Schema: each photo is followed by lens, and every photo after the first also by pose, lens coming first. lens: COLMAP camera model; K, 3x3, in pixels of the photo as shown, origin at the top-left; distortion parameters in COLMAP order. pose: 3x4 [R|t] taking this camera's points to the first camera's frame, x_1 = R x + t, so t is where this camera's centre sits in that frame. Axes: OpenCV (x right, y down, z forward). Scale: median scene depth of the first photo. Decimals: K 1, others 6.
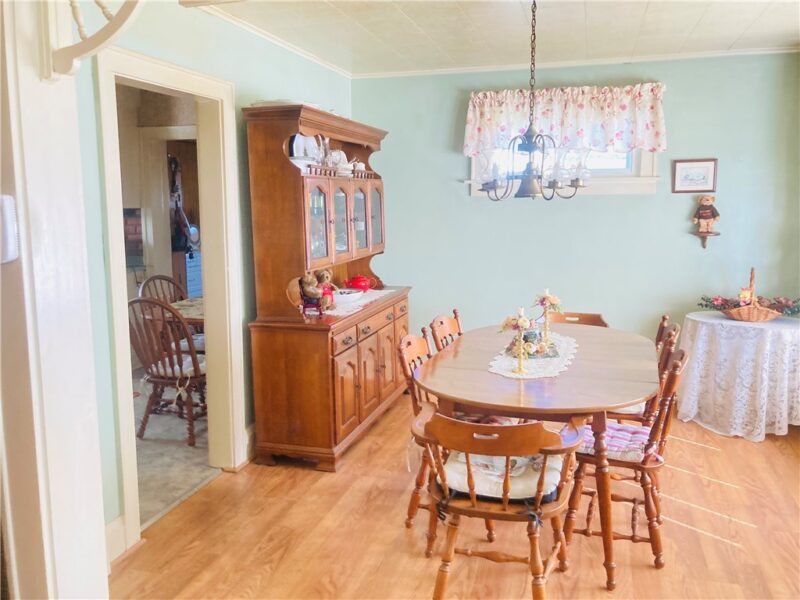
lens RADIAL K [[649.6, 0, 400.0], [0, 649.6, 297.9], [0, 0, 1]] dist [0.026170, -0.015609]
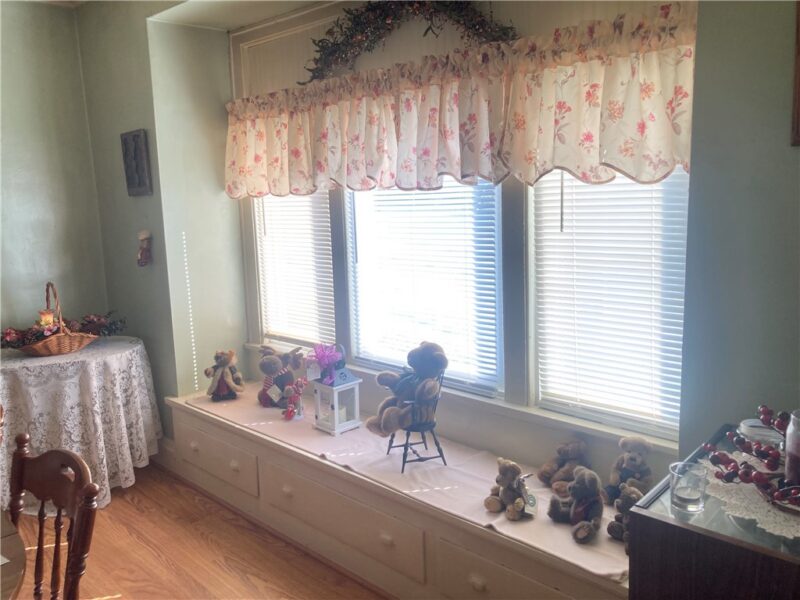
lens RADIAL K [[649.6, 0, 398.3], [0, 649.6, 297.5], [0, 0, 1]] dist [0.026170, -0.015609]
pose [[0.456358, -0.153275, 0.876496, 0.068723], [0.146806, 0.984522, 0.095729, -0.043196], [-0.877602, 0.084989, 0.471796, 0.311583]]
